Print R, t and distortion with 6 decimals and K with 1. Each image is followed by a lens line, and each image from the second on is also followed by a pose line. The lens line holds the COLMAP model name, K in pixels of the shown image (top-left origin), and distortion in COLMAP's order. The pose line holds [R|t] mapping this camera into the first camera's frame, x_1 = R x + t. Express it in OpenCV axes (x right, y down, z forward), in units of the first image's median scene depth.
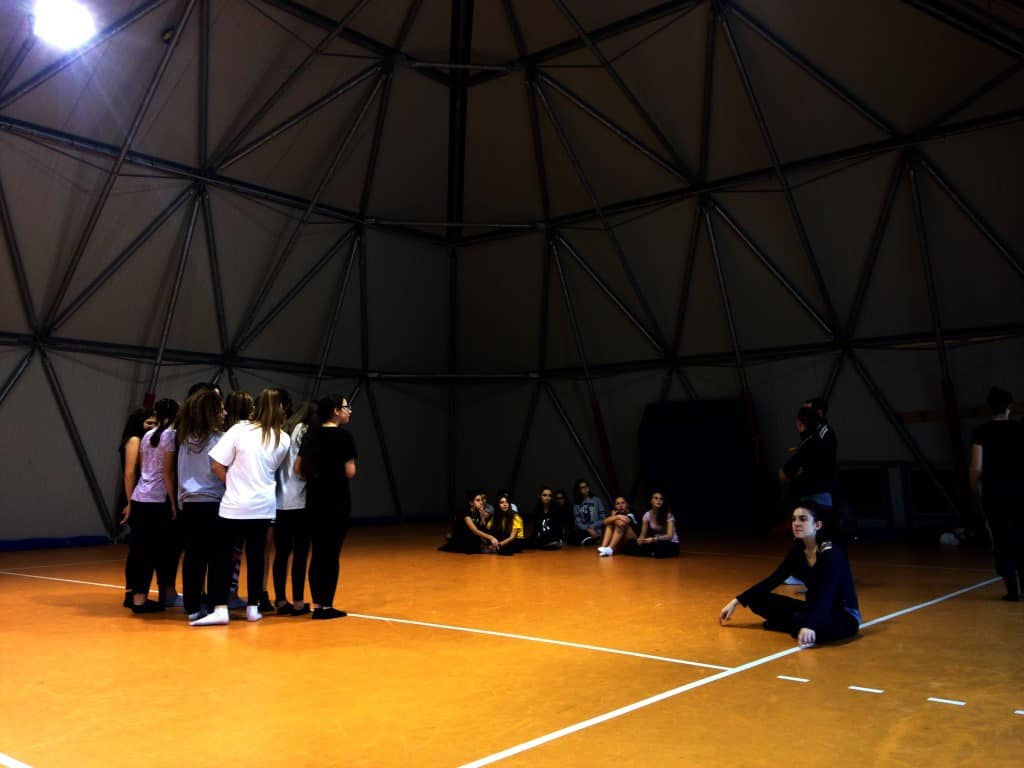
lens RADIAL K [[947.9, 0, 507.4], [0, 947.9, 387.4], [0, 0, 1]] dist [0.077750, 0.000000]
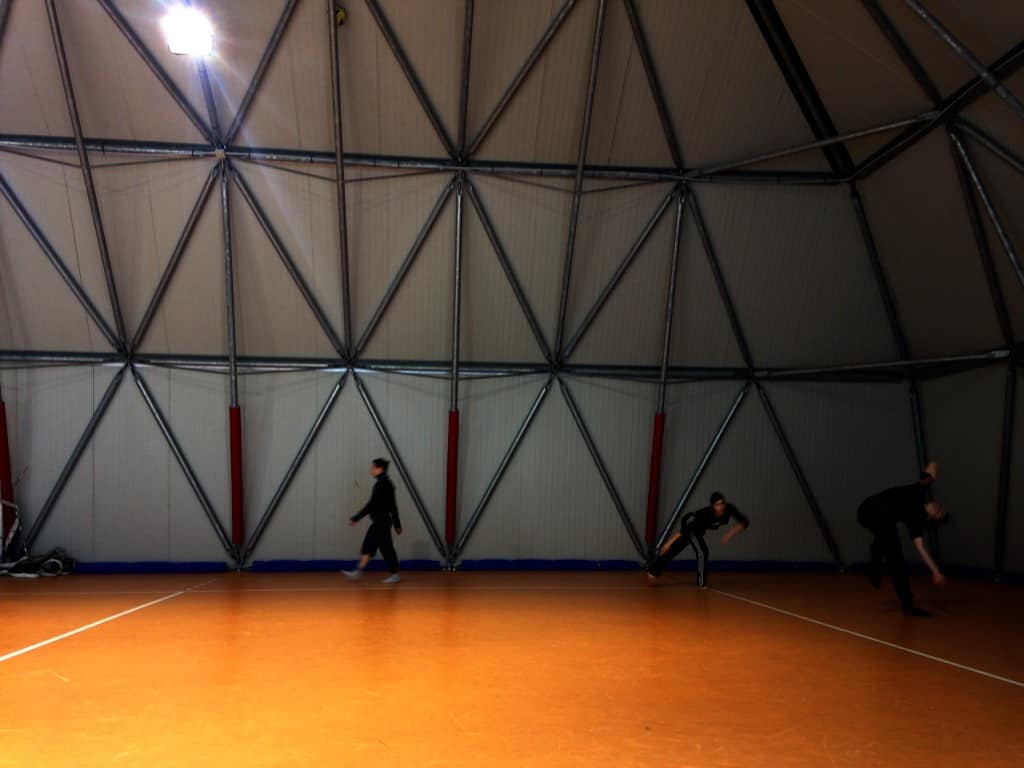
lens RADIAL K [[947.9, 0, 514.0], [0, 947.9, 393.6], [0, 0, 1]] dist [0.077750, 0.000000]
pose [[0.711930, -0.065585, -0.699181, 0.330854], [0.050186, 0.997835, -0.042498, 0.033626], [0.700455, -0.004833, 0.713680, 0.405758]]
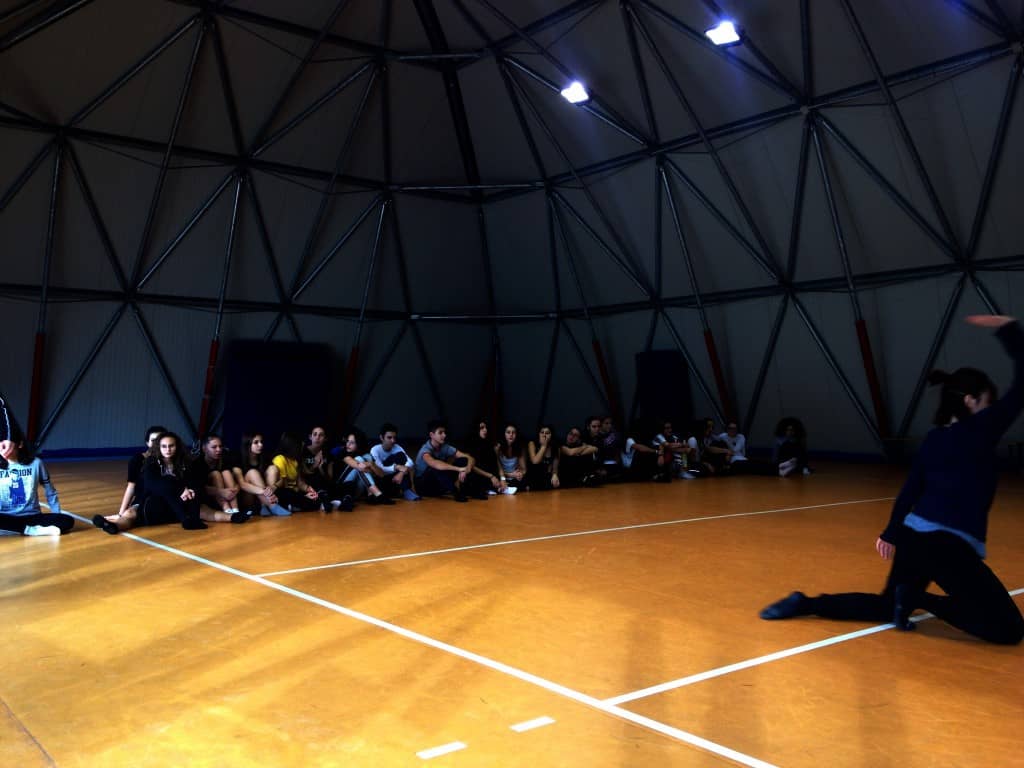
lens RADIAL K [[947.9, 0, 530.7], [0, 947.9, 392.9], [0, 0, 1]] dist [0.077750, 0.000000]
pose [[-0.211131, 0.000166, -0.977458, 0.566214], [0.090112, 0.995745, -0.019295, 0.057415], [0.973295, -0.092155, -0.210248, 0.692823]]
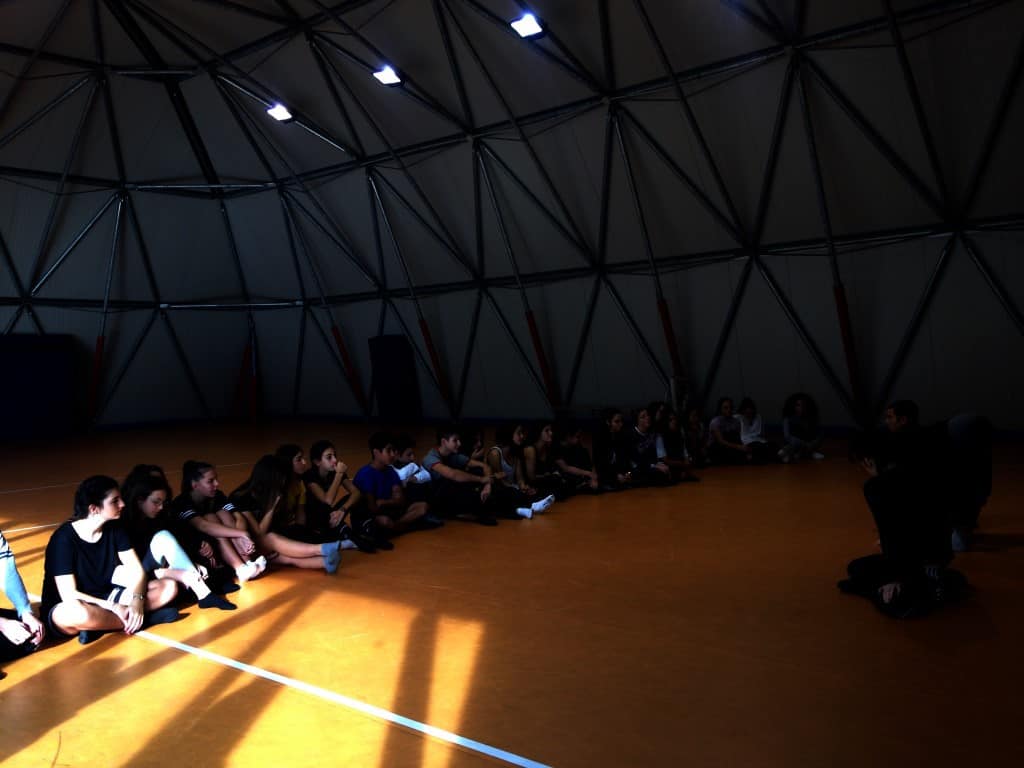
lens RADIAL K [[947.9, 0, 522.2], [0, 947.9, 375.3], [0, 0, 1]] dist [0.077750, 0.000000]
pose [[-0.044082, 0.005206, -0.999014, 0.684962], [0.111302, 0.993787, 0.000267, 0.069985], [0.992808, -0.111181, -0.044387, 0.833332]]
